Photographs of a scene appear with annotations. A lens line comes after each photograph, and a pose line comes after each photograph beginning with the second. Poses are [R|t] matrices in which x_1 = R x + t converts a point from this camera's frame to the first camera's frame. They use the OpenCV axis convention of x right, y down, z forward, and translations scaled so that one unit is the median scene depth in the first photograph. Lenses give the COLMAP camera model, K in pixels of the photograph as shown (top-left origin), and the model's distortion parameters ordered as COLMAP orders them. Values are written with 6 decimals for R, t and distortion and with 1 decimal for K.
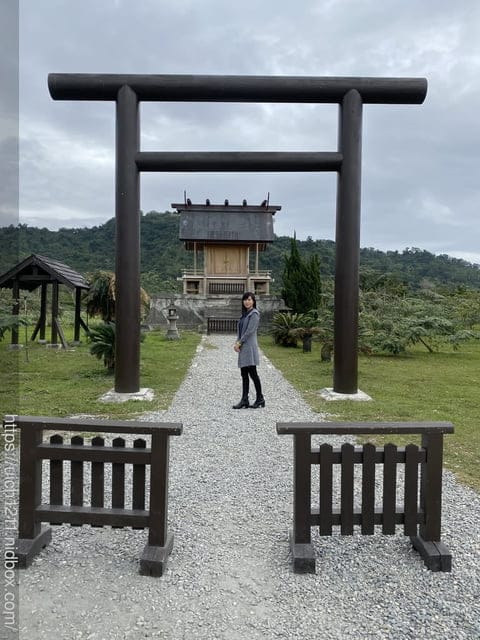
lens RADIAL K [[495.7, 0, 244.9], [0, 495.7, 322.4], [0, 0, 1]] dist [0.059879, -0.088576]
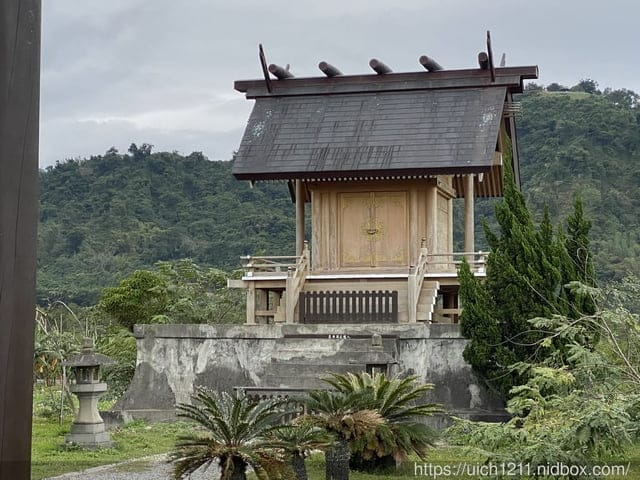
lens RADIAL K [[1508.6, 0, 321.2], [0, 1508.6, 236.6], [0, 0, 1]] dist [0.099937, 0.000000]
pose [[0.954294, -0.034779, -0.296840, 0.394622], [-0.000563, 0.992995, -0.118154, 0.012738], [0.298870, 0.112921, 0.947589, -0.038996]]
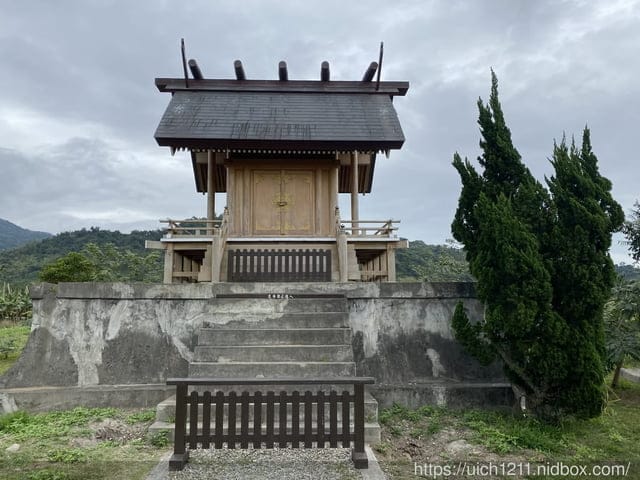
lens RADIAL K [[495.7, 0, 318.6], [0, 495.7, 233.3], [0, 0, 1]] dist [0.059879, -0.088576]
pose [[0.999862, -0.016478, 0.002246, -0.015018], [0.016615, 0.984123, -0.176706, -0.044044], [0.000701, 0.176719, 0.984261, 0.981688]]
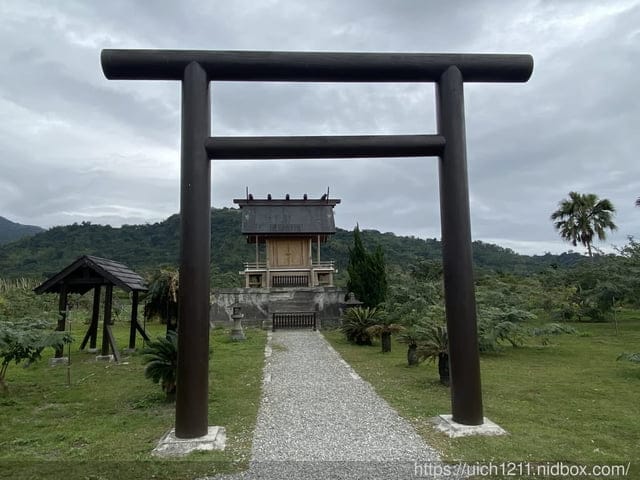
lens RADIAL K [[462.0, 0, 319.9], [0, 462.0, 239.2], [0, 0, 1]] dist [0.061150, -0.034455]
pose [[0.998474, -0.024013, 0.049737, -0.032163], [0.031030, 0.988870, -0.145512, -0.022881], [-0.045689, 0.146833, 0.988105, 0.111503]]
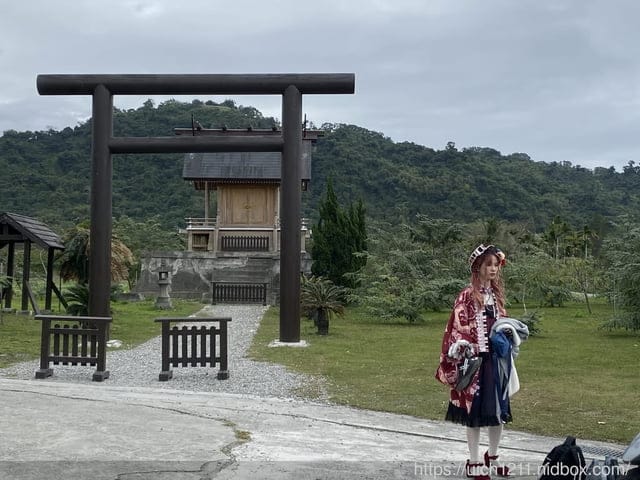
lens RADIAL K [[909.5, 0, 317.5], [0, 909.5, 228.9], [0, 0, 1]] dist [0.073608, 0.000000]
pose [[0.999735, -0.004693, -0.022536, 0.153788], [0.002968, 0.997103, -0.076001, 0.019932], [0.022828, 0.075914, 0.996853, -0.538467]]
